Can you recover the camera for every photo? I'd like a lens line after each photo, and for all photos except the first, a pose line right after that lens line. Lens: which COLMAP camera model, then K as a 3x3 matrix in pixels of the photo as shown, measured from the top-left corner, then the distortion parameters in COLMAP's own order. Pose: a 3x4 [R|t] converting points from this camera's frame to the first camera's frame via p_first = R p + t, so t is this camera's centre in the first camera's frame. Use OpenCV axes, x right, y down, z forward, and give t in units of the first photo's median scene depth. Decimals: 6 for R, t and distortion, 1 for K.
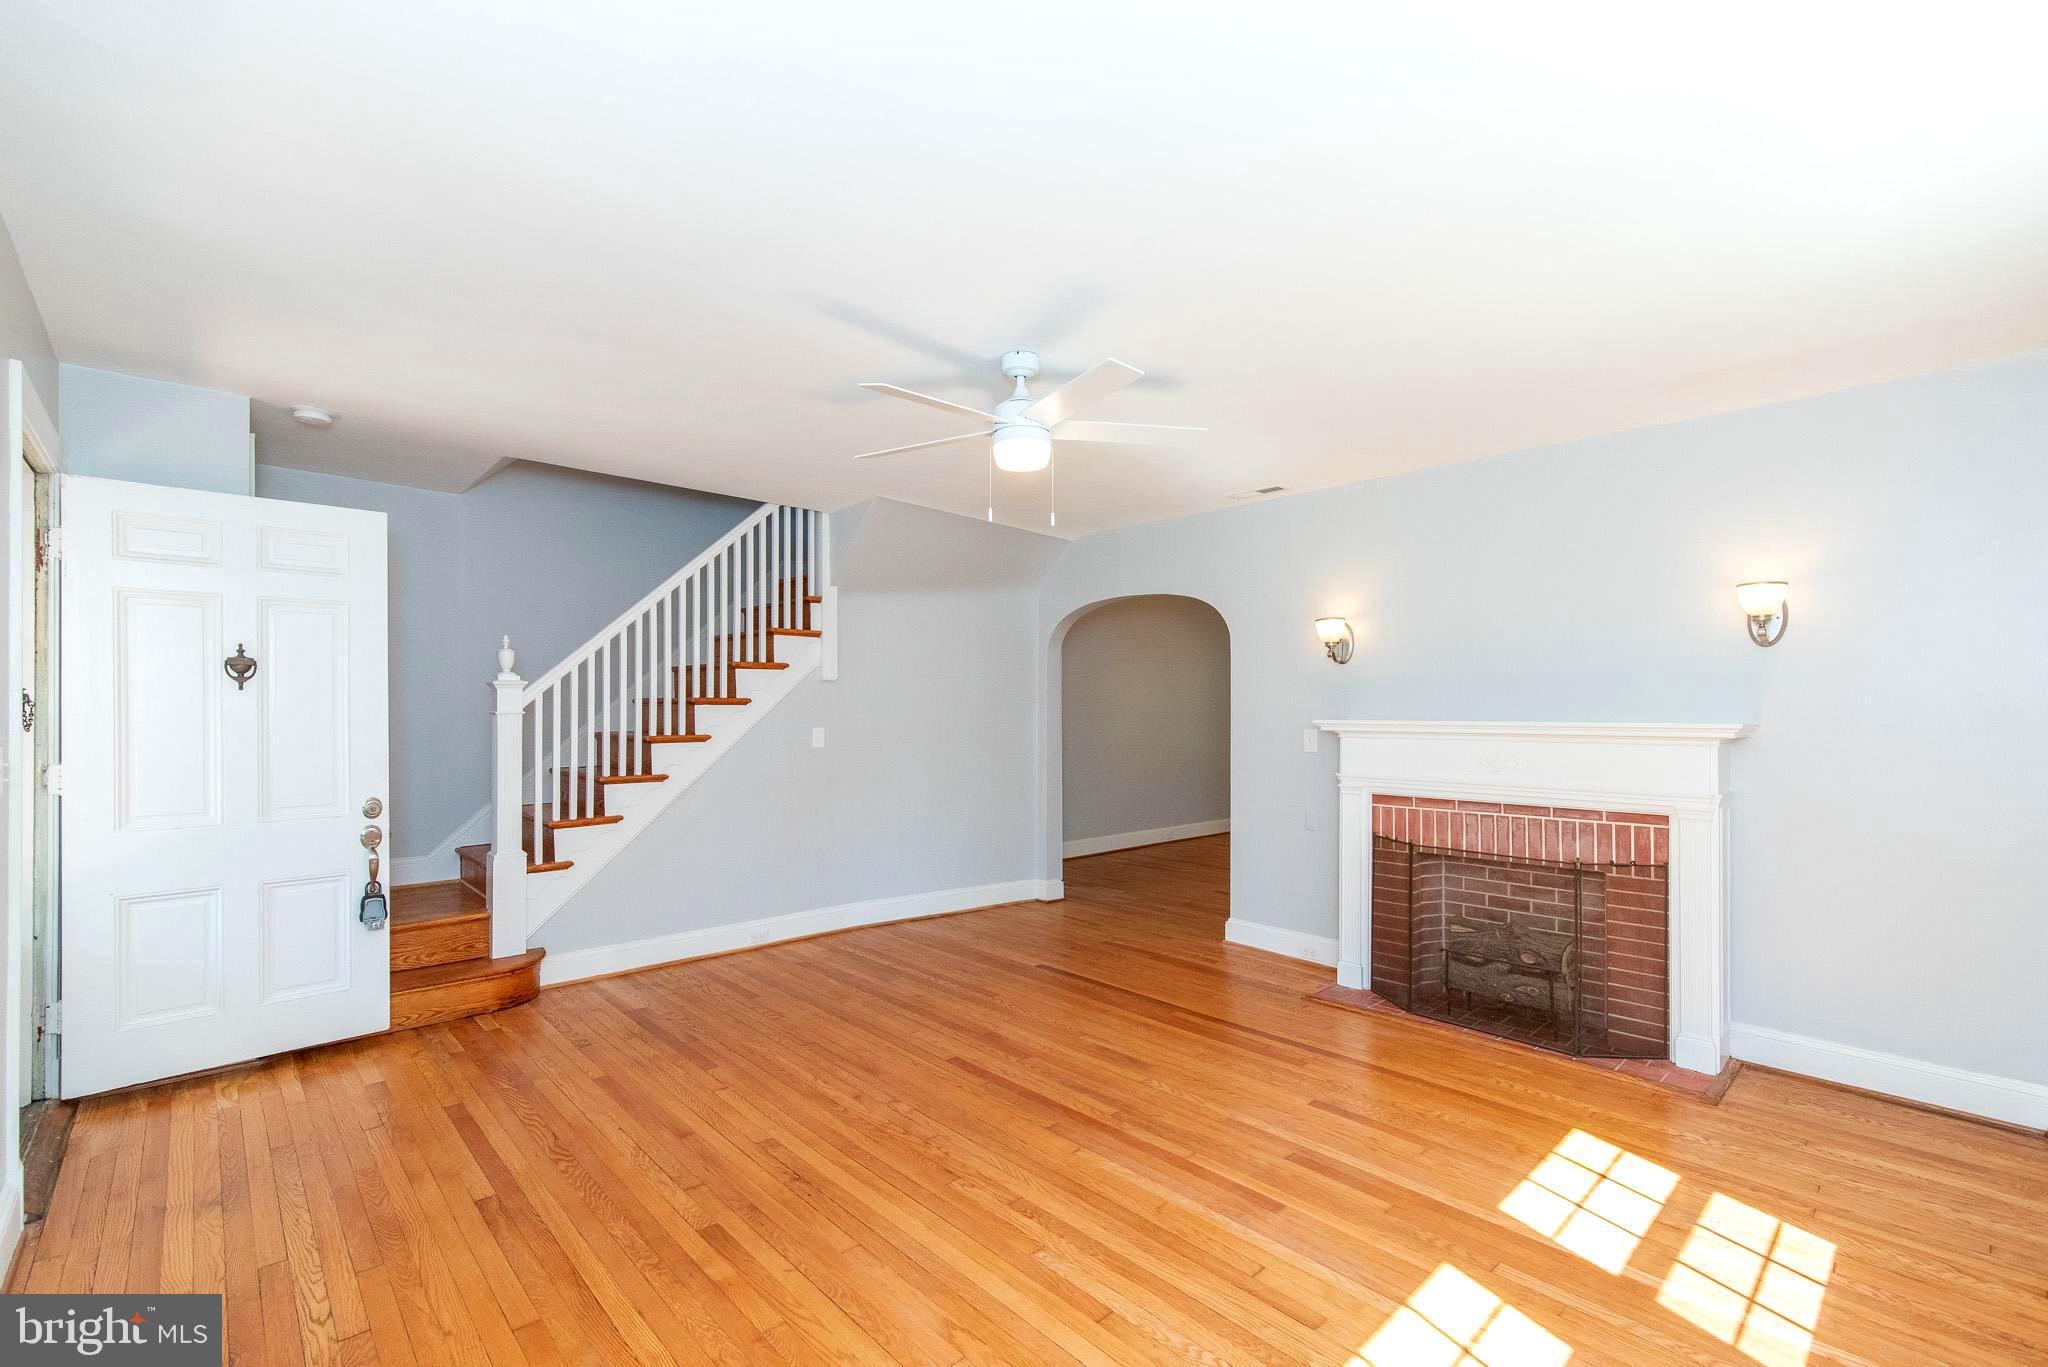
lens RADIAL K [[901.8, 0, 1020.5], [0, 901.8, 709.4], [0, 0, 1]] dist [0.008699, 0.000090]
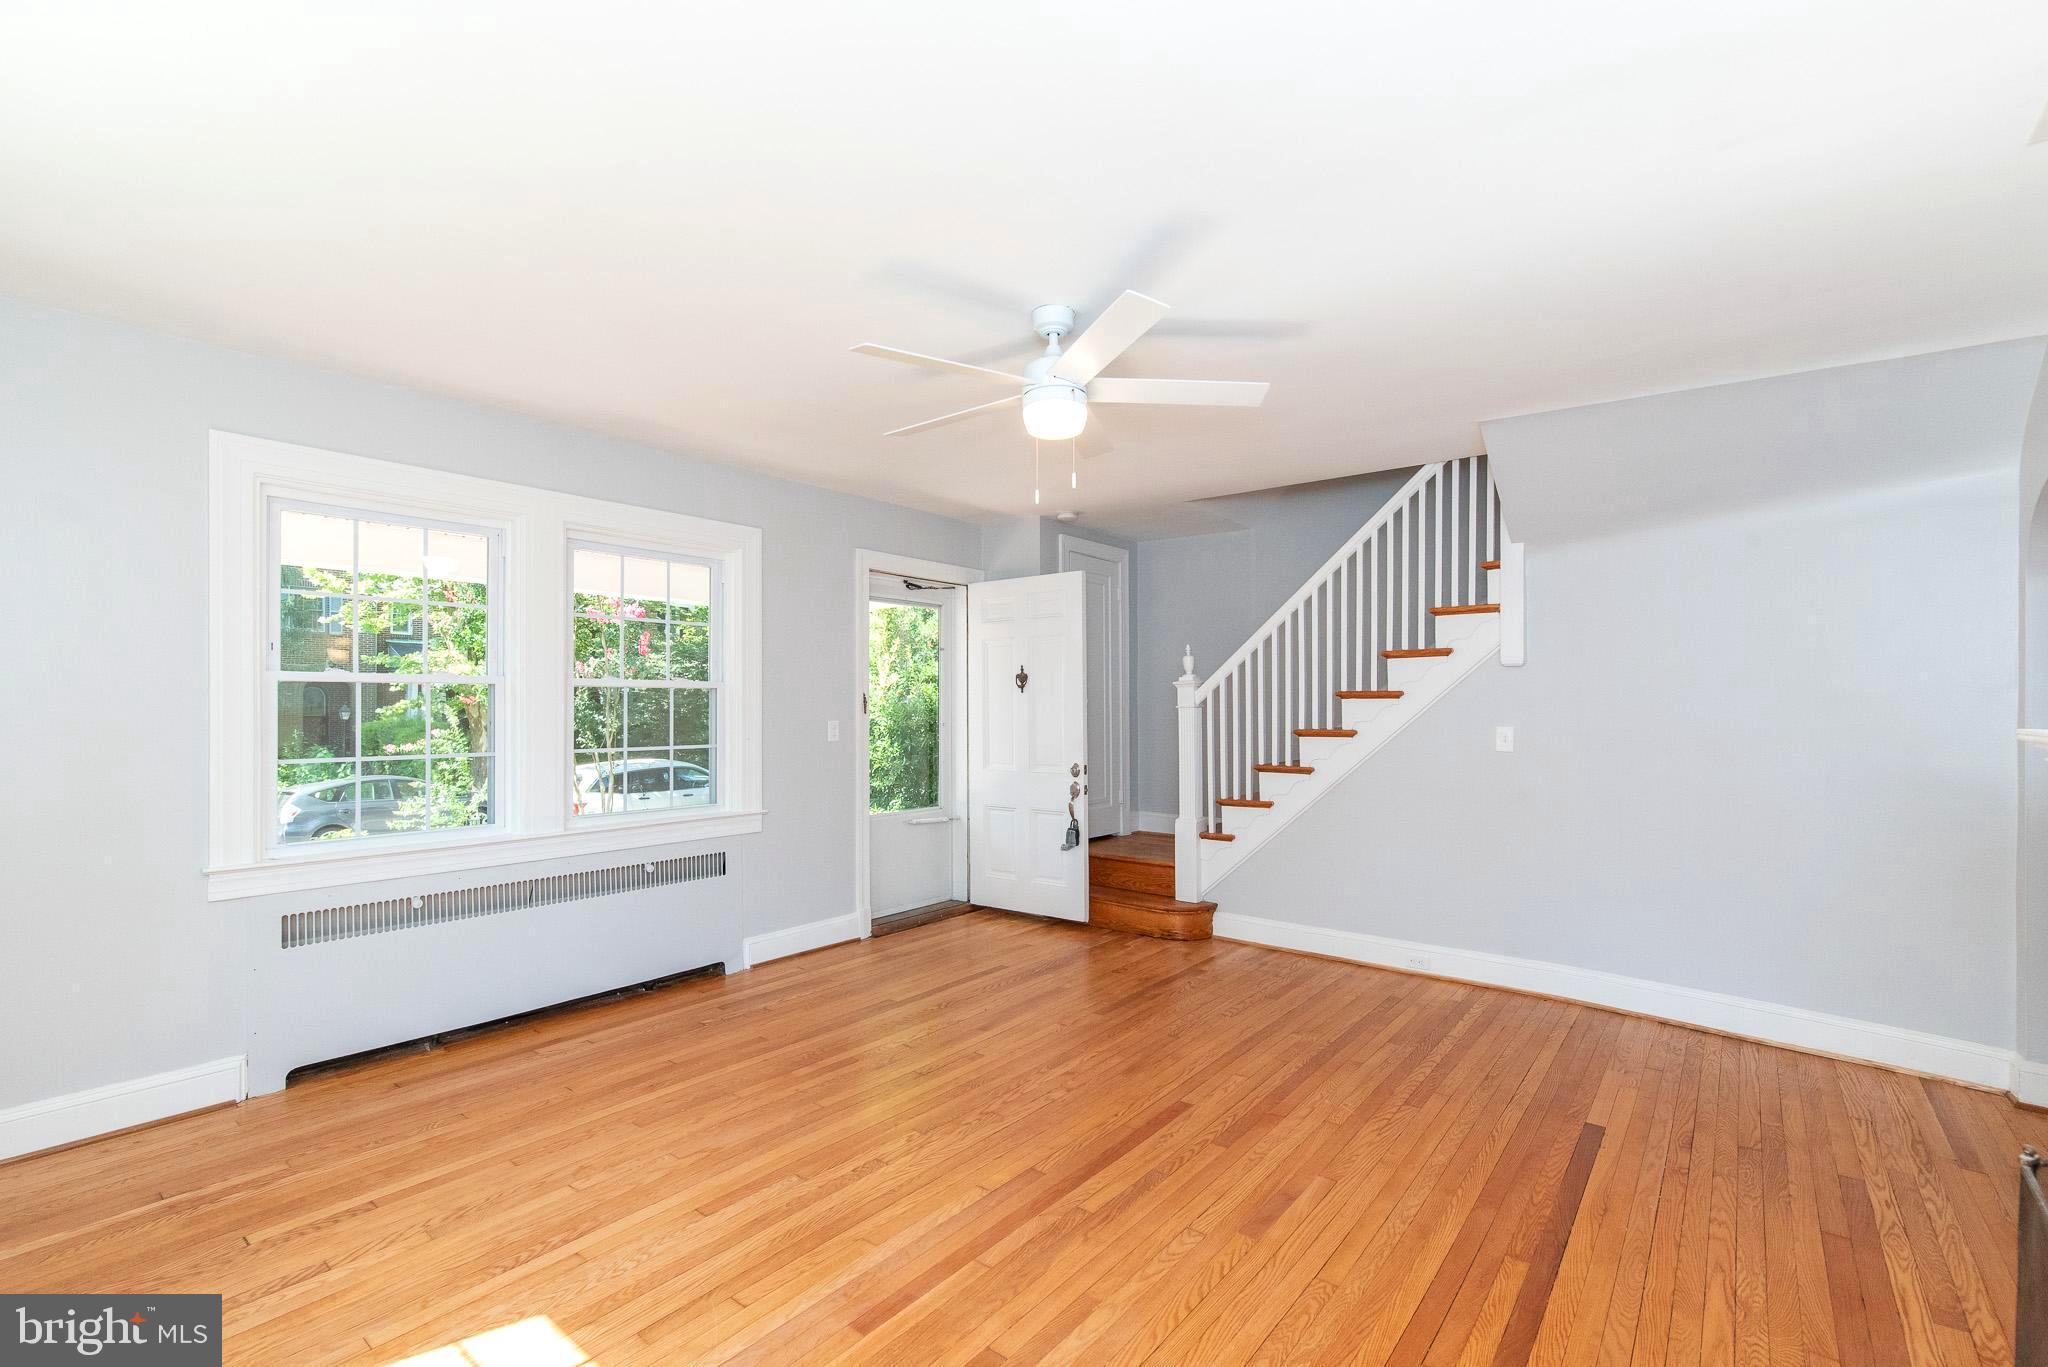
lens RADIAL K [[901.8, 0, 1020.5], [0, 901.8, 709.4], [0, 0, 1]] dist [0.008699, 0.000090]
pose [[0.135070, 0.003685, -0.990829, 0.722042], [0.001785, 0.999991, 0.003963, 0.002458], [0.990834, -0.002304, 0.135062, 0.683683]]
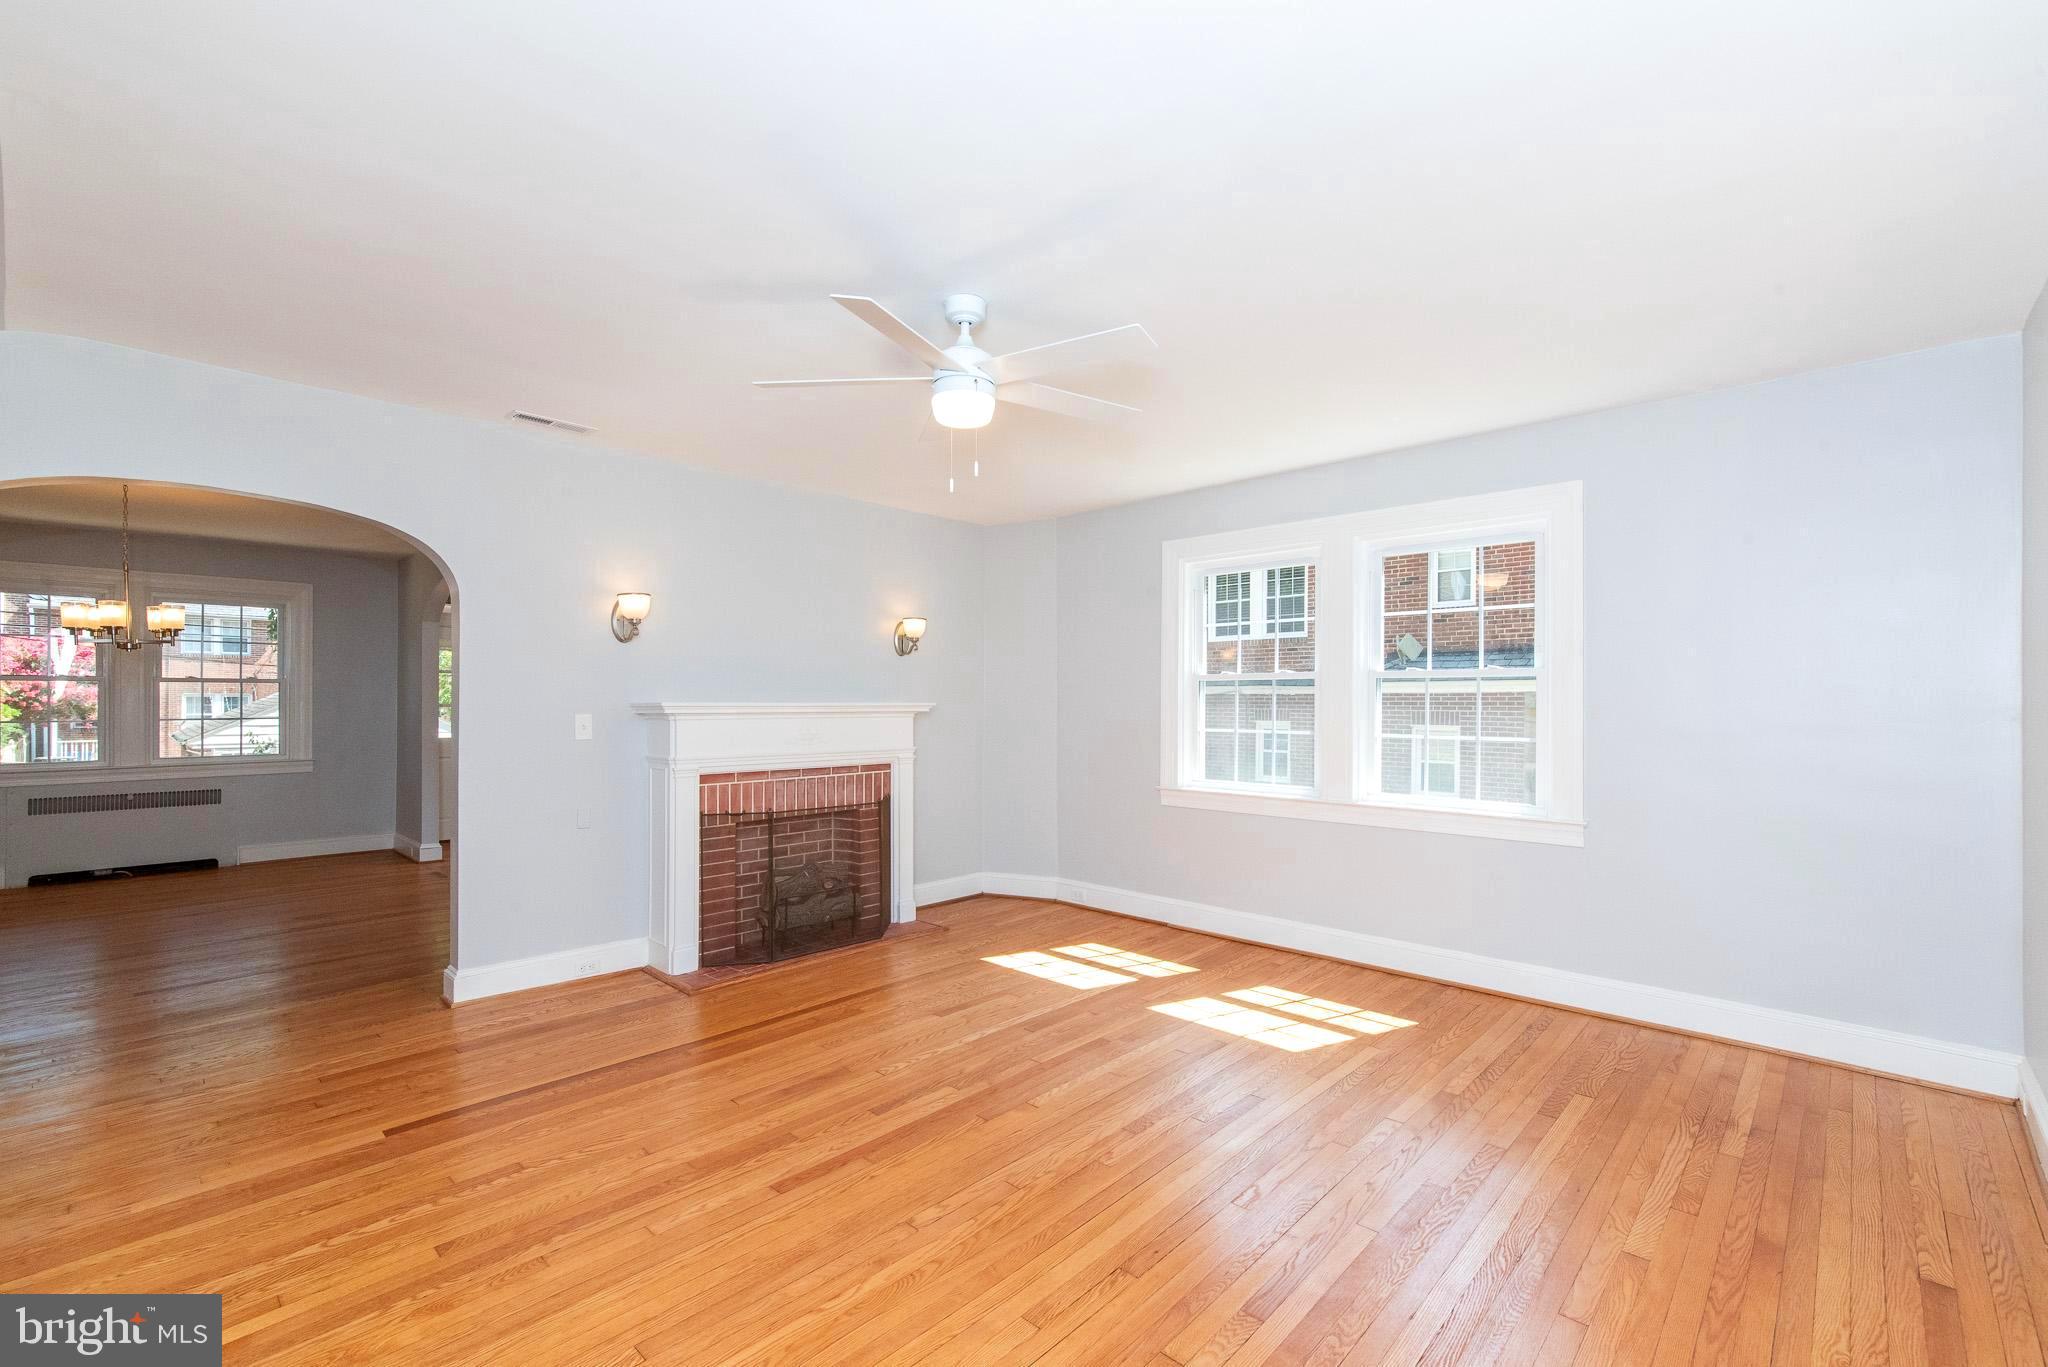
lens RADIAL K [[876.7, 0, 1031.6], [0, 876.7, 695.5], [0, 0, 1]] dist [-0.000577, -0.000294]
pose [[-0.079144, 0.005961, 0.996845, -0.721704], [-0.005374, 0.999965, -0.006407, 0.009770], [-0.996849, -0.005865, -0.079109, 0.811166]]
